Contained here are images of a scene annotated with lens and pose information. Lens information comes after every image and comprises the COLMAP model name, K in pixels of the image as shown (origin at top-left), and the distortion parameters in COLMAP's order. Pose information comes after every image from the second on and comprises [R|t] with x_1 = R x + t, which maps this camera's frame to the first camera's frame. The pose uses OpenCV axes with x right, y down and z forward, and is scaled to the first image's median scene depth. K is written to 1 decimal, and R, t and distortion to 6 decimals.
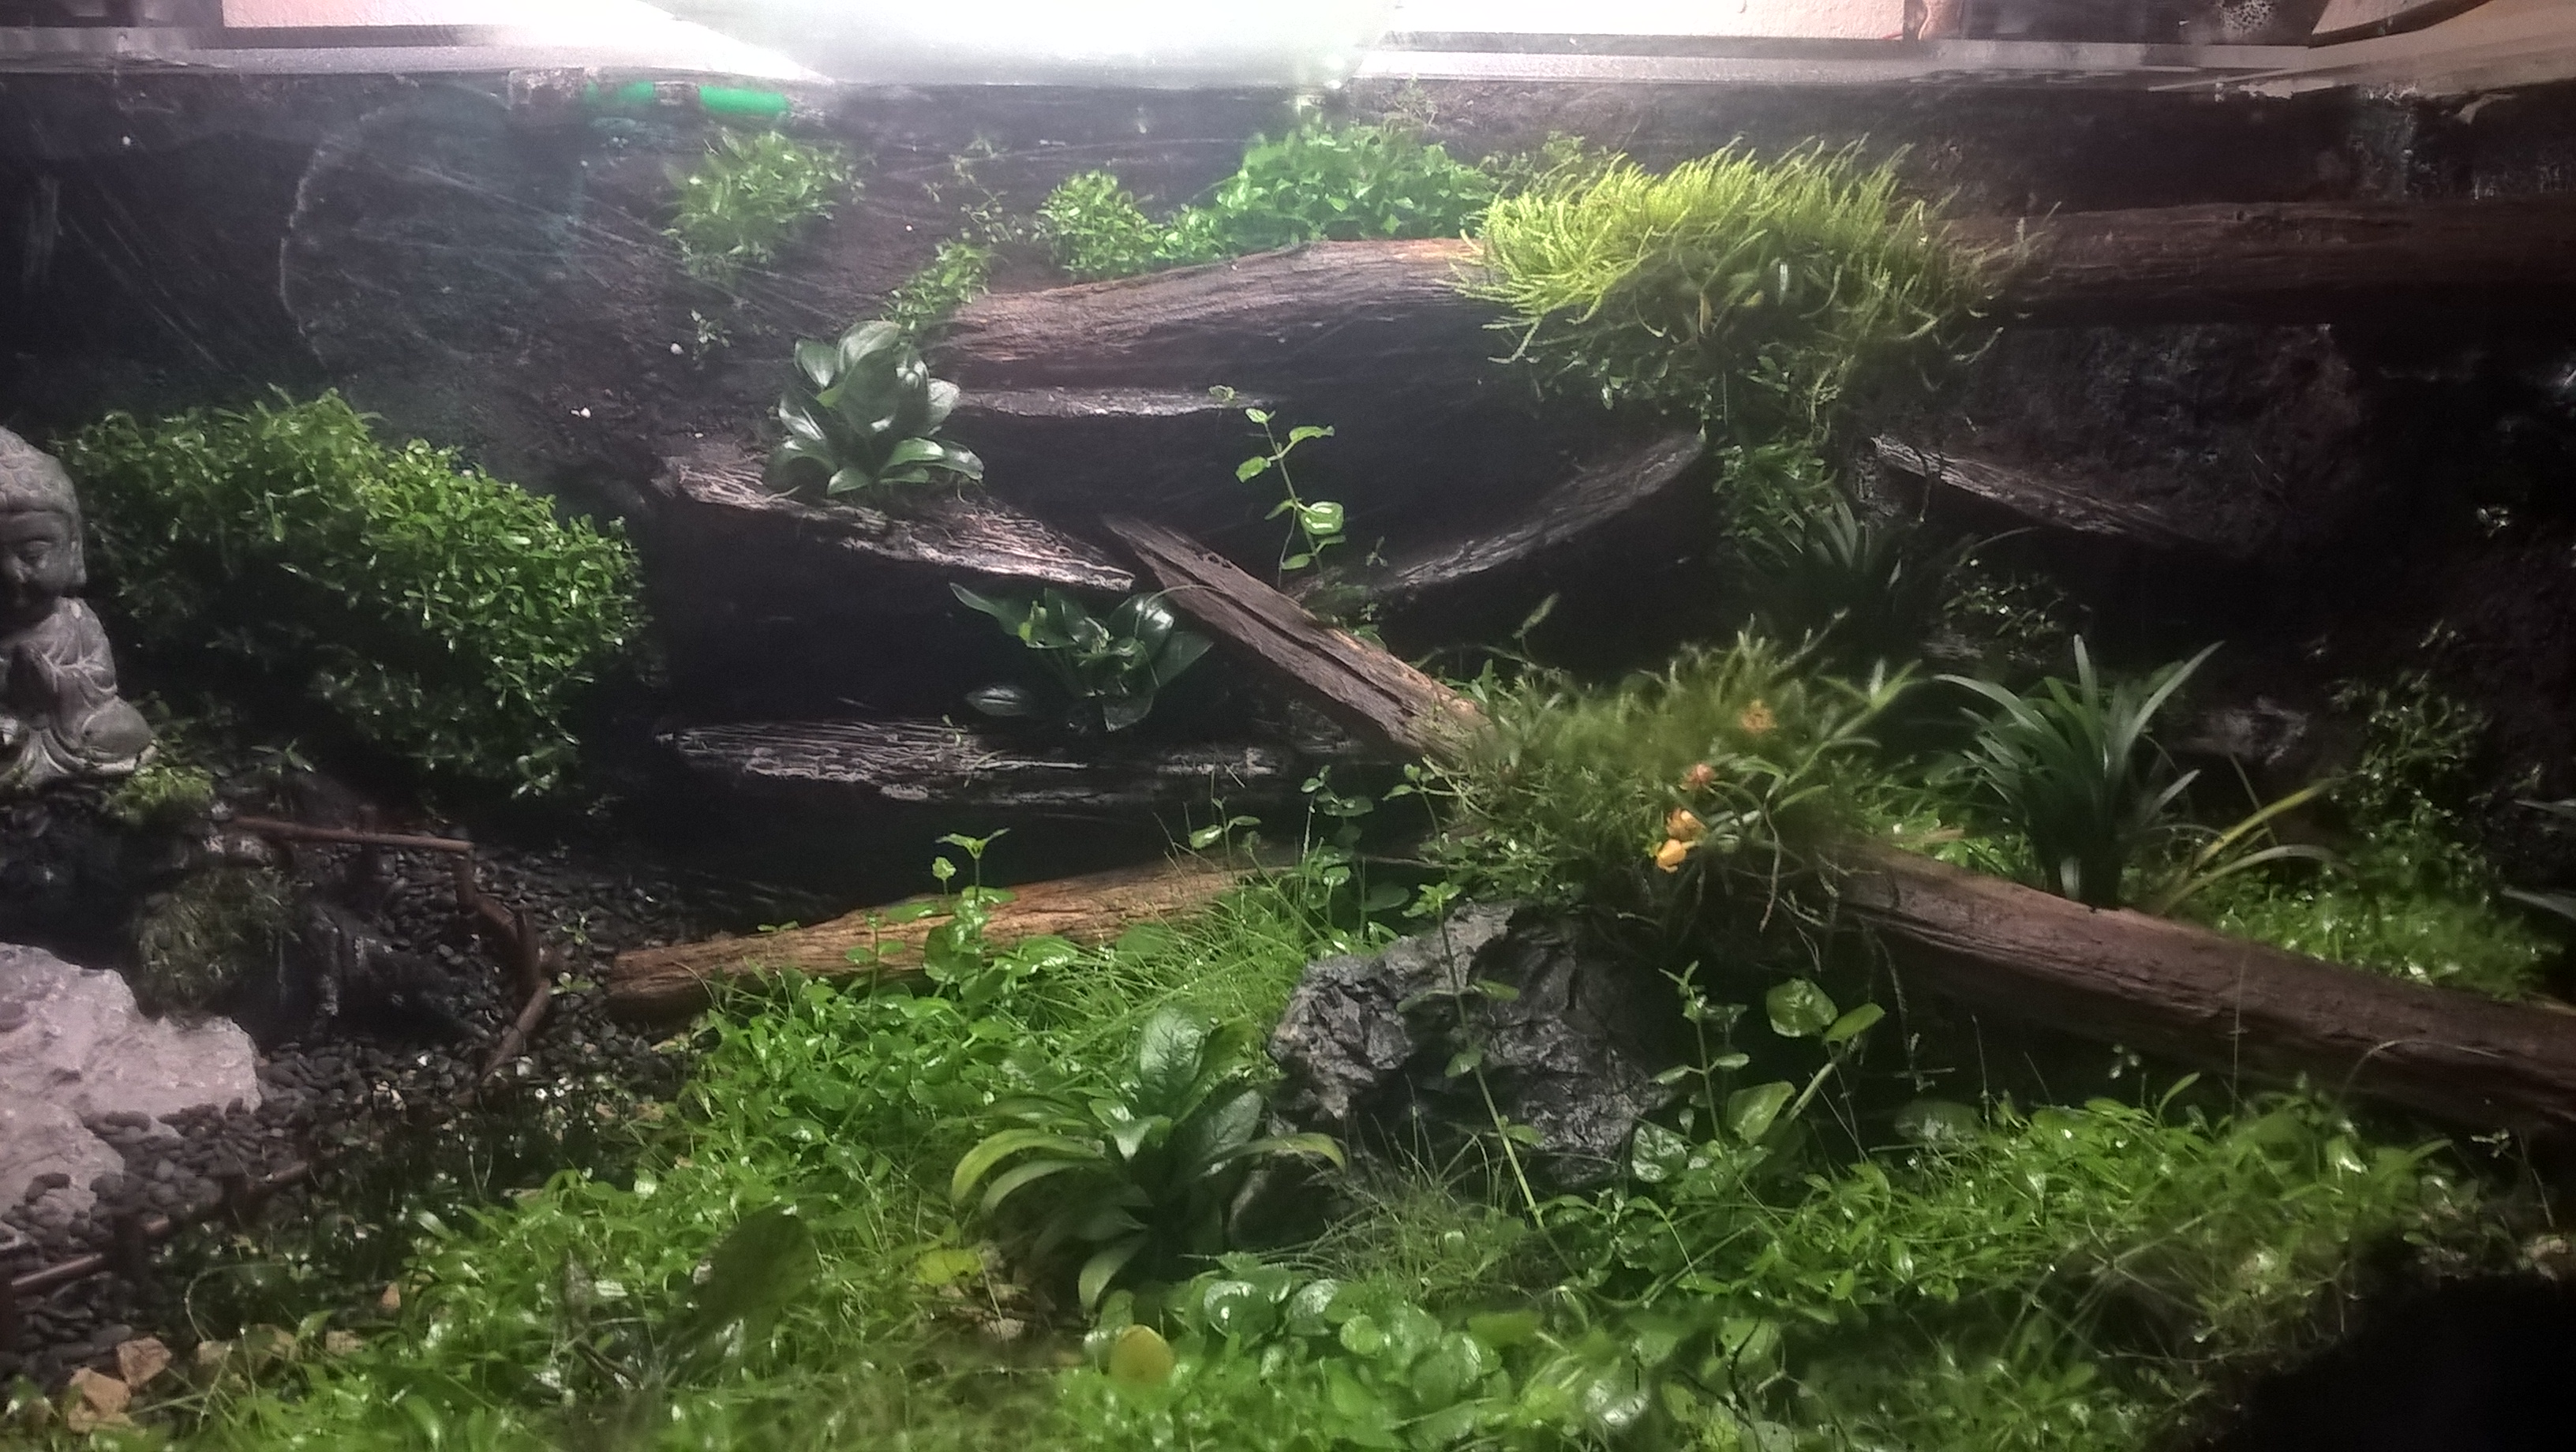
lens RADIAL K [[2094.1, 0, 1289.2], [0, 2094.1, 713.1], [0, 0, 1]] dist [0.070327, -0.193478]
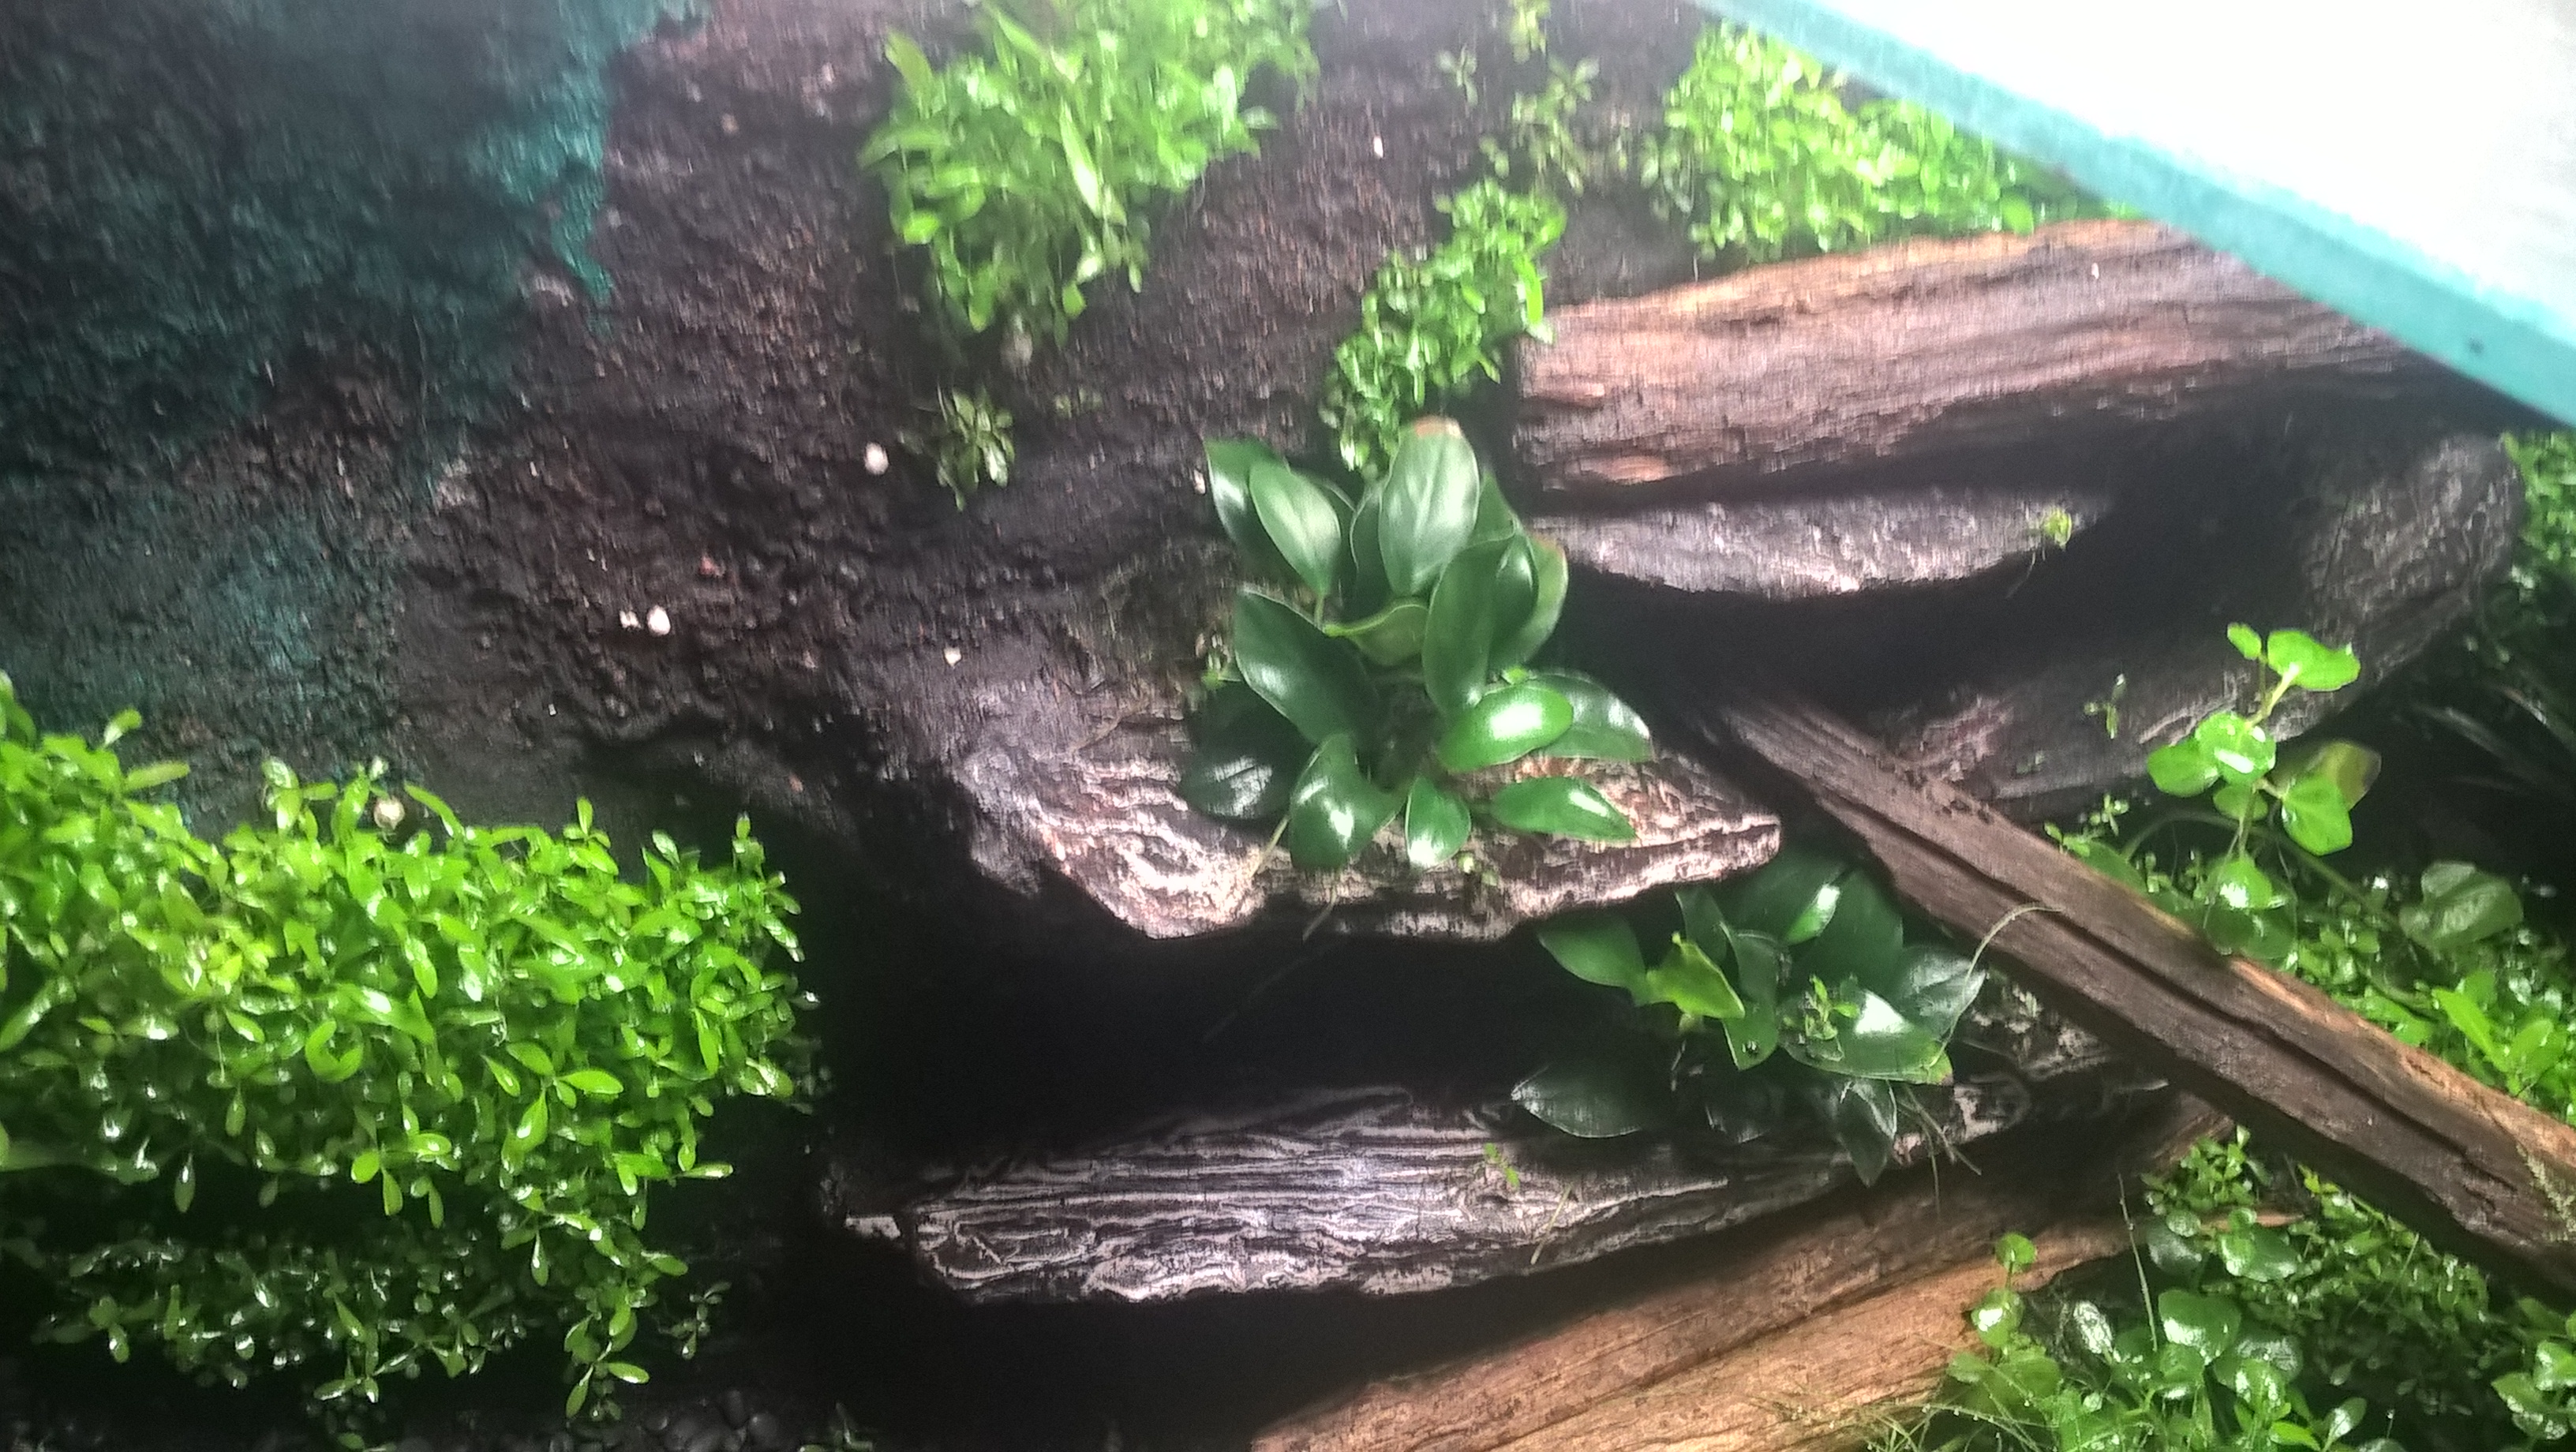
lens RADIAL K [[2094.1, 0, 1267.4], [0, 2094.1, 711.7], [0, 0, 1]] dist [0.070327, -0.193478]
pose [[0.916458, -0.136323, 0.376192, -0.408276], [-0.003196, 0.937649, 0.347568, -0.289538], [-0.400117, -0.319734, 0.858881, 0.625231]]
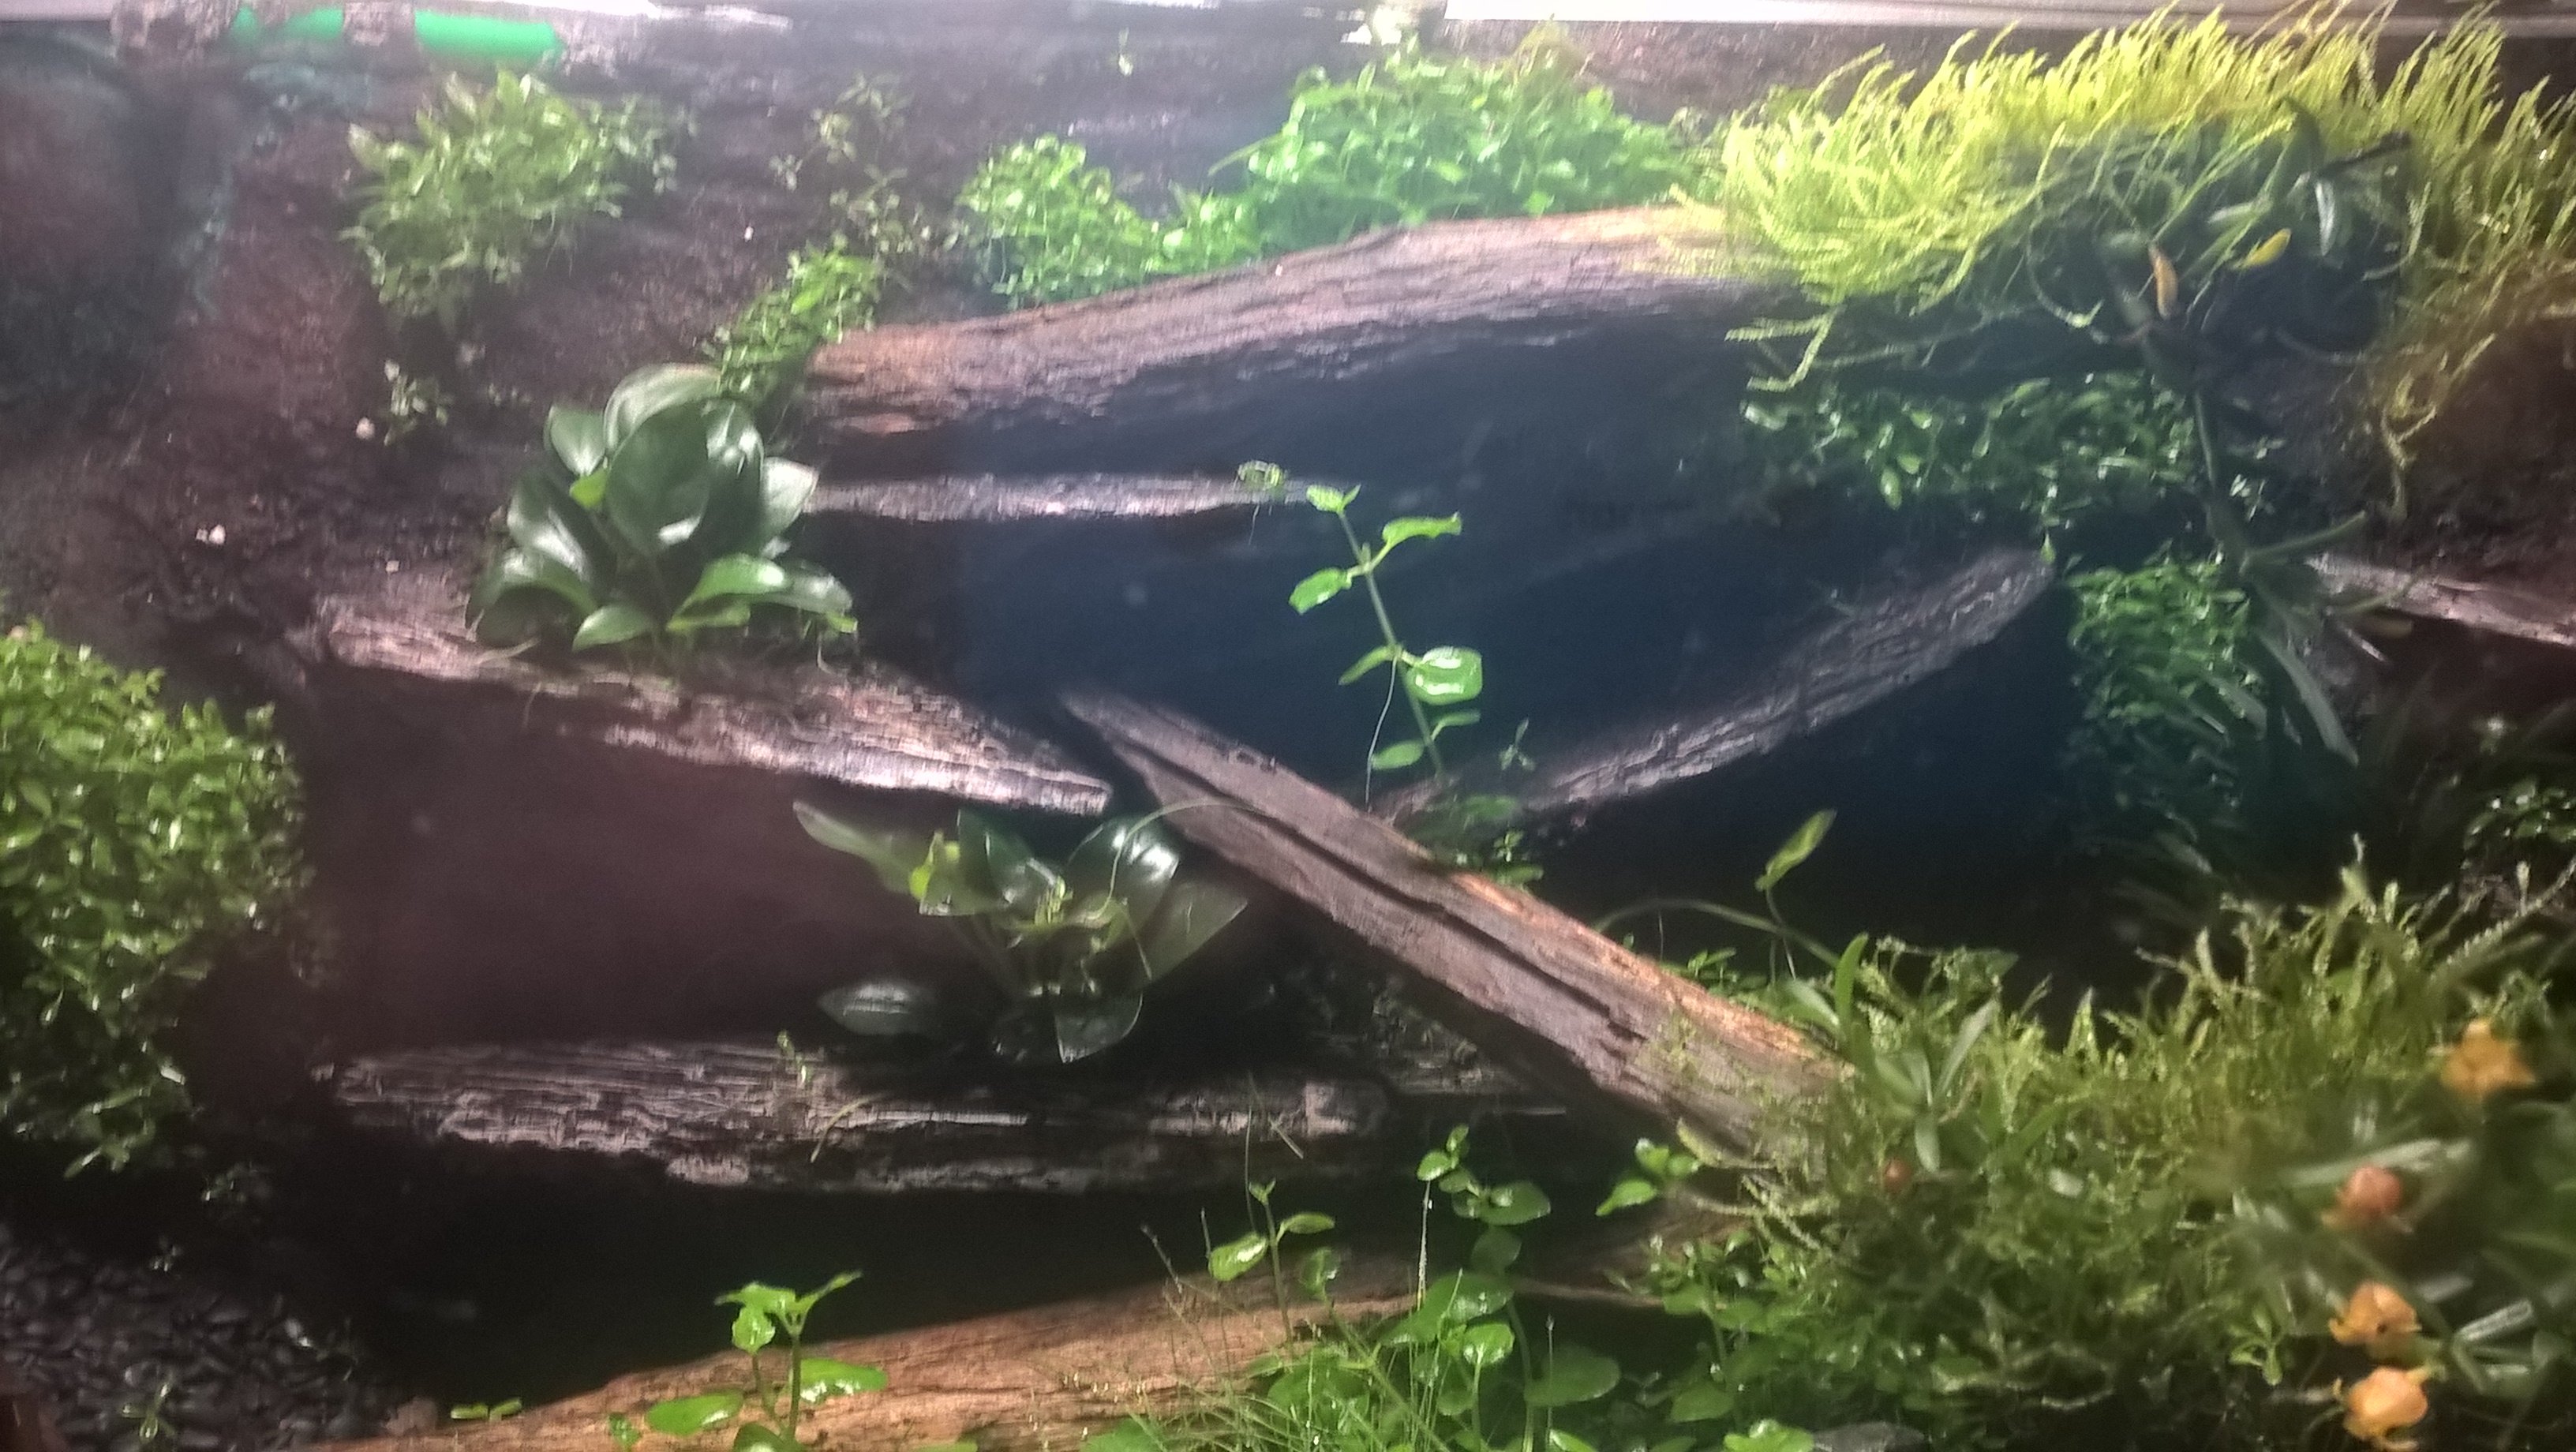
lens RADIAL K [[2094.1, 0, 1286.5], [0, 2094.1, 701.0], [0, 0, 1]] dist [0.070327, -0.193478]
pose [[0.999955, -0.009218, 0.002405, -0.026679], [0.009448, 0.991918, -0.126525, -0.015456], [-0.001219, 0.126542, 0.991960, 0.426600]]
